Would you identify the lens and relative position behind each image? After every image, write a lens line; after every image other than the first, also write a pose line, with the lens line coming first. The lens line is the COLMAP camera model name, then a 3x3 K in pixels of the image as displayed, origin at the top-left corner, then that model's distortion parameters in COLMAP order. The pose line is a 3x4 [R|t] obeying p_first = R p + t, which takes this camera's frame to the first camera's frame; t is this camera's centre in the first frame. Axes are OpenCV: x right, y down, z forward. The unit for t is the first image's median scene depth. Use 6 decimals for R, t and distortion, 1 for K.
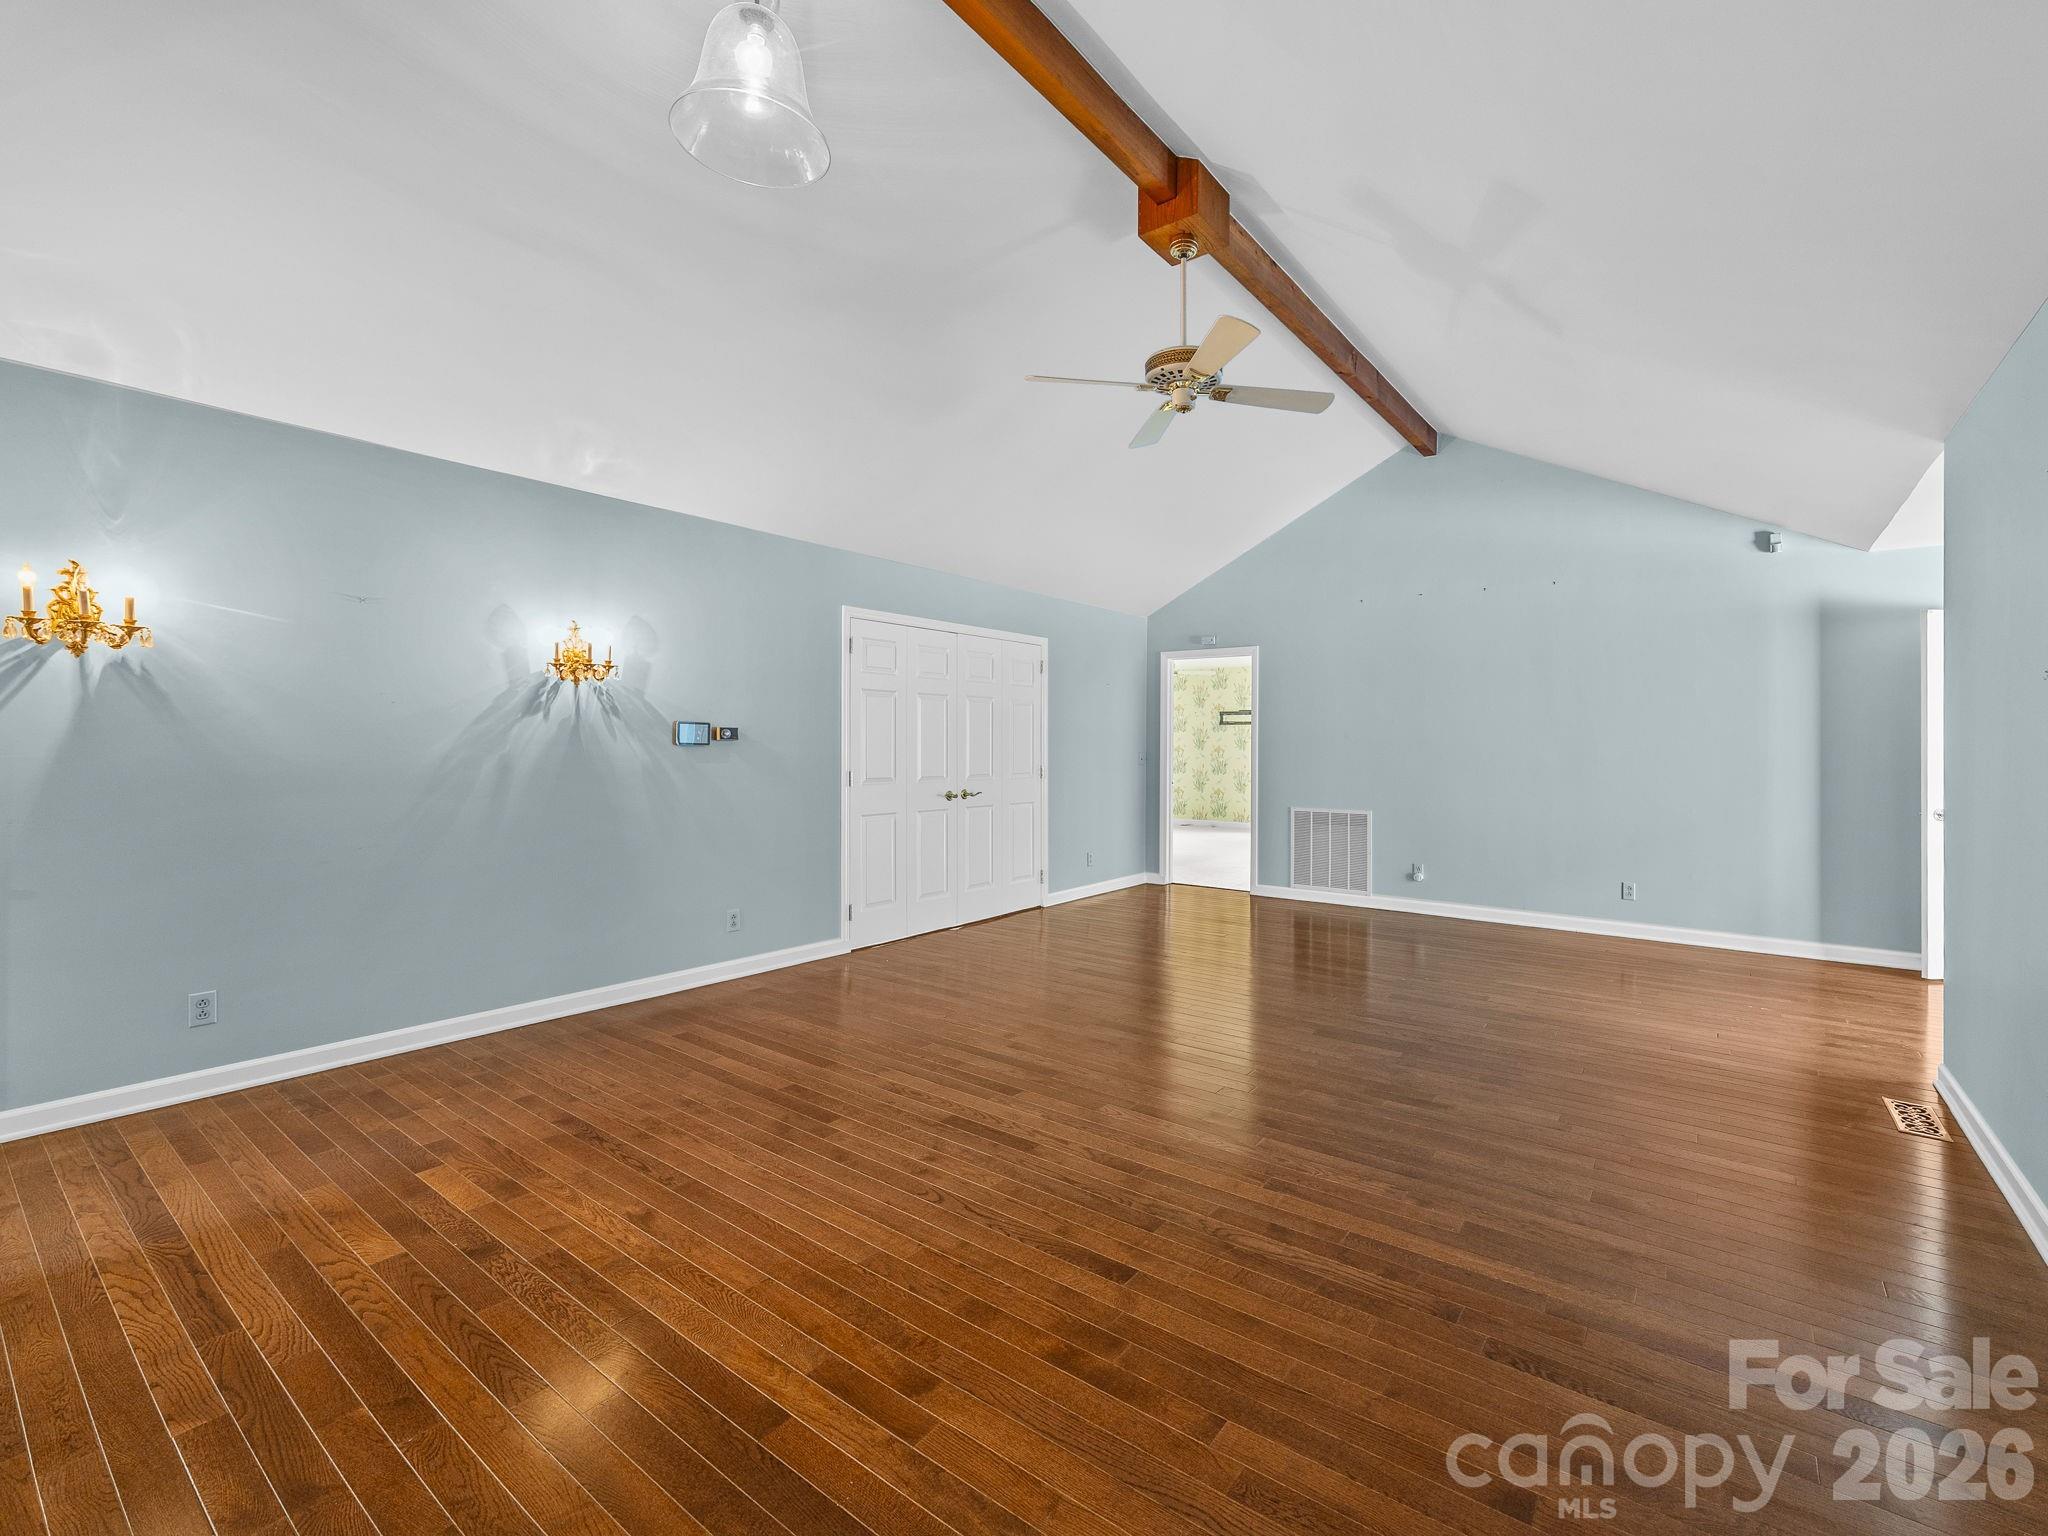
lens RADIAL K [[903.3, 0, 1024.0], [0, 903.3, 768.0], [0, 0, 1]] dist [-0.008424, 0.000062]
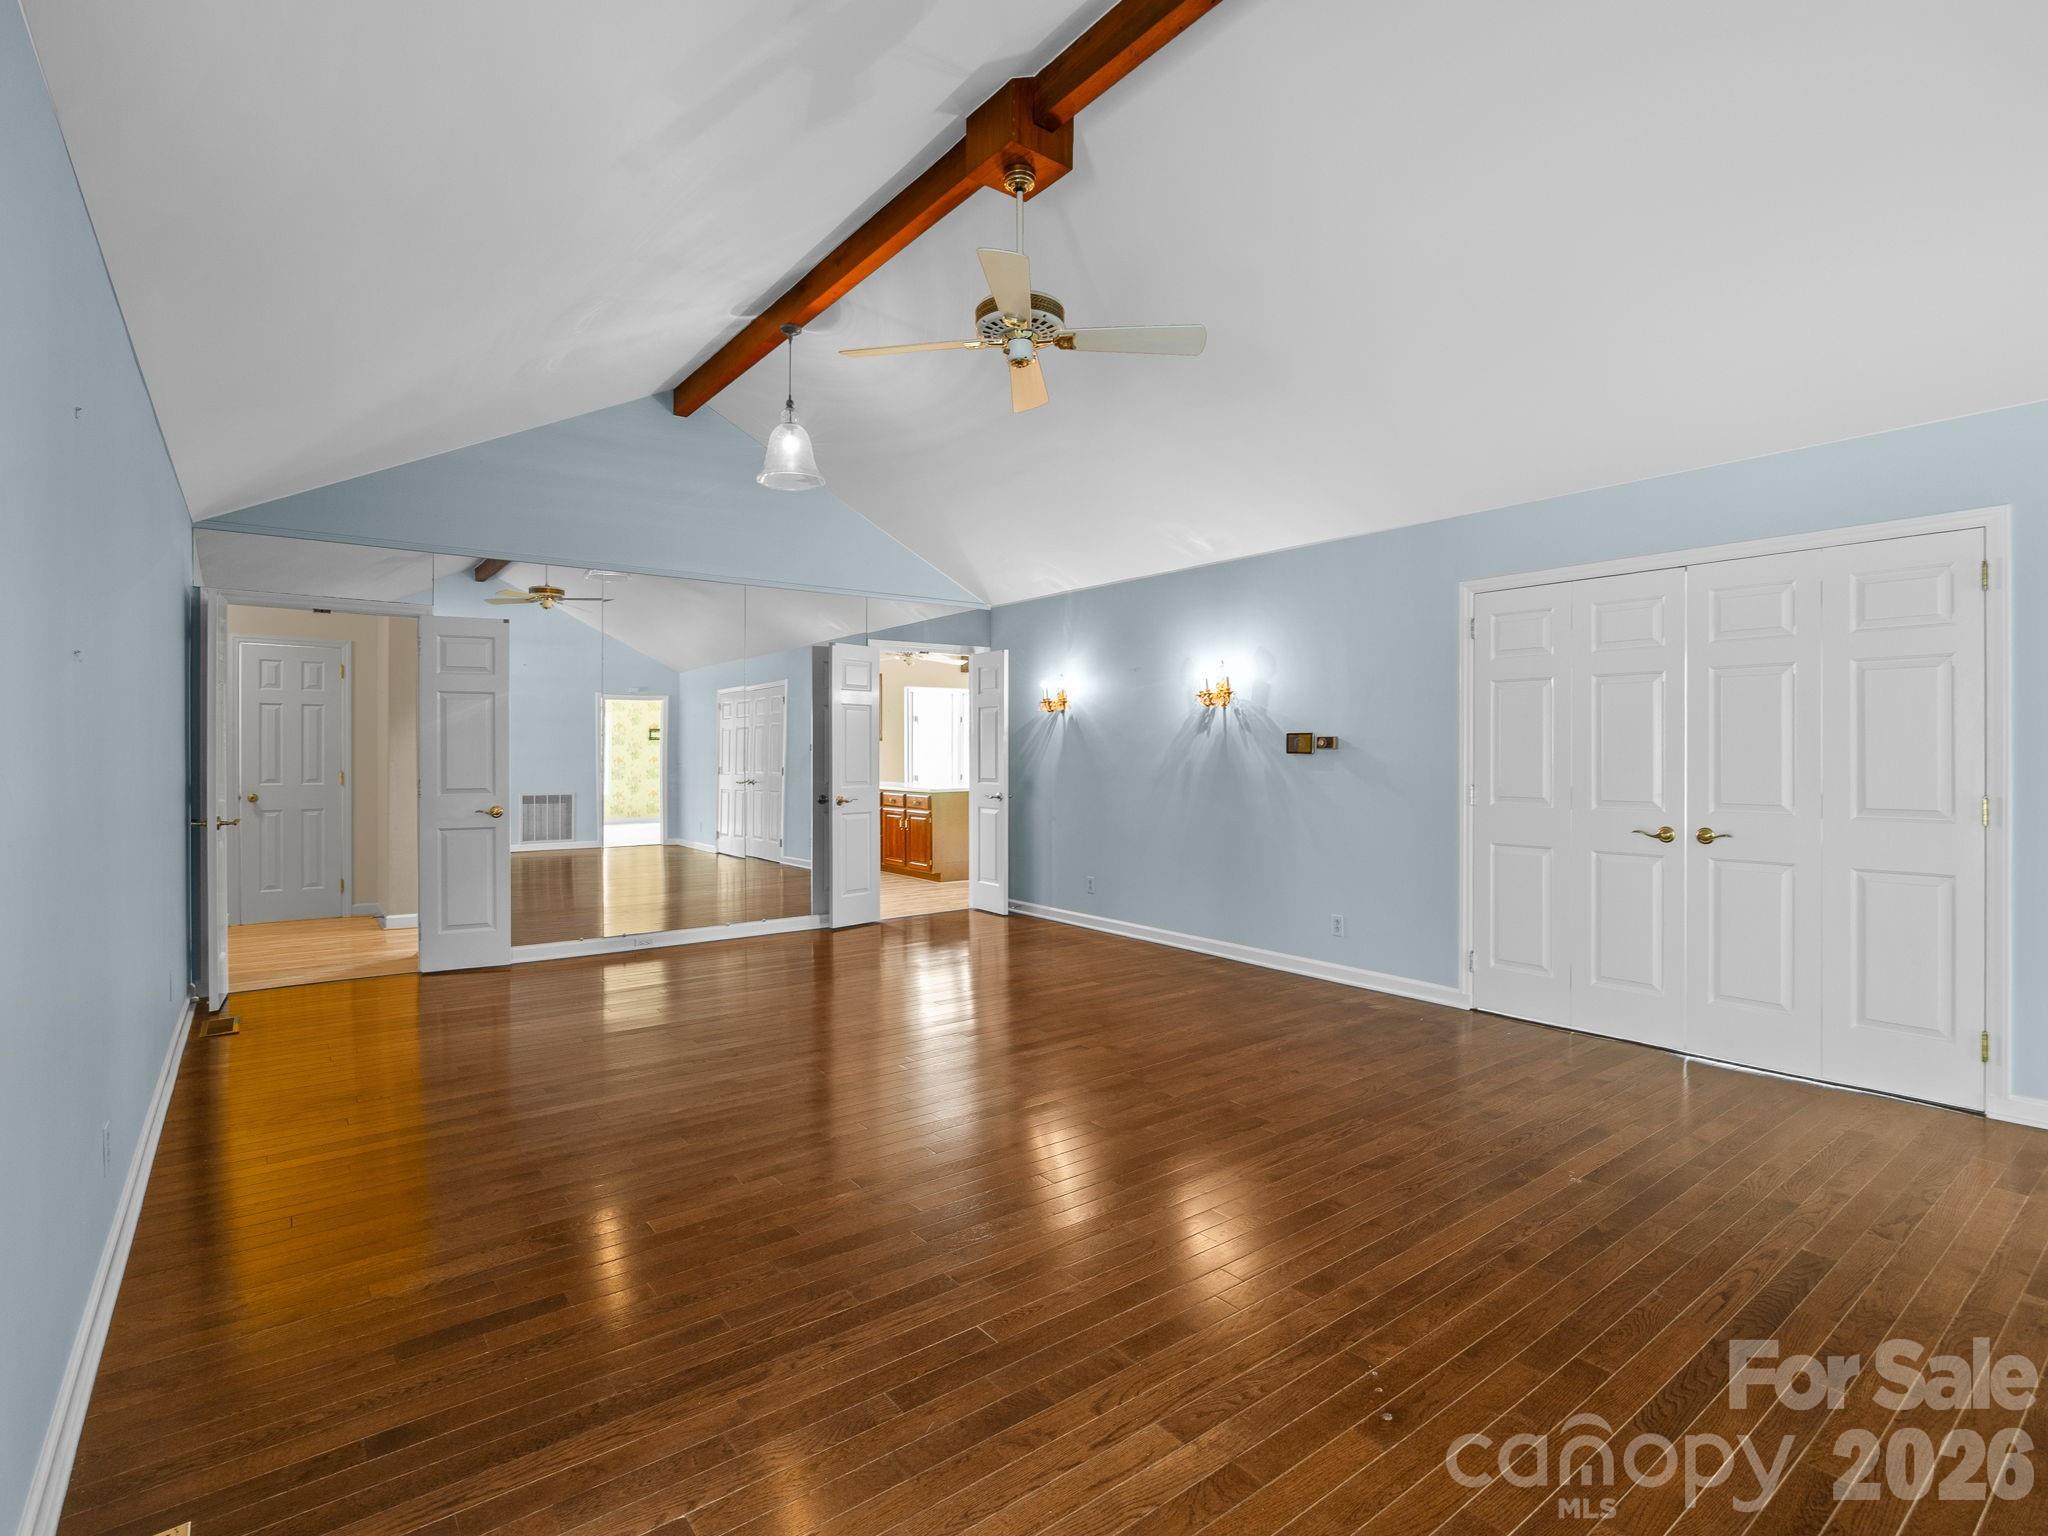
lens RADIAL K [[927.5, 0, 1030.9], [0, 927.5, 756.3], [0, 0, 1]] dist [0.001432, 0.000340]
pose [[-0.200951, -0.005592, -0.979585, 0.901368], [-0.026594, 0.999646, -0.000251, -0.015008], [0.979240, 0.026001, -0.201029, 1.012145]]
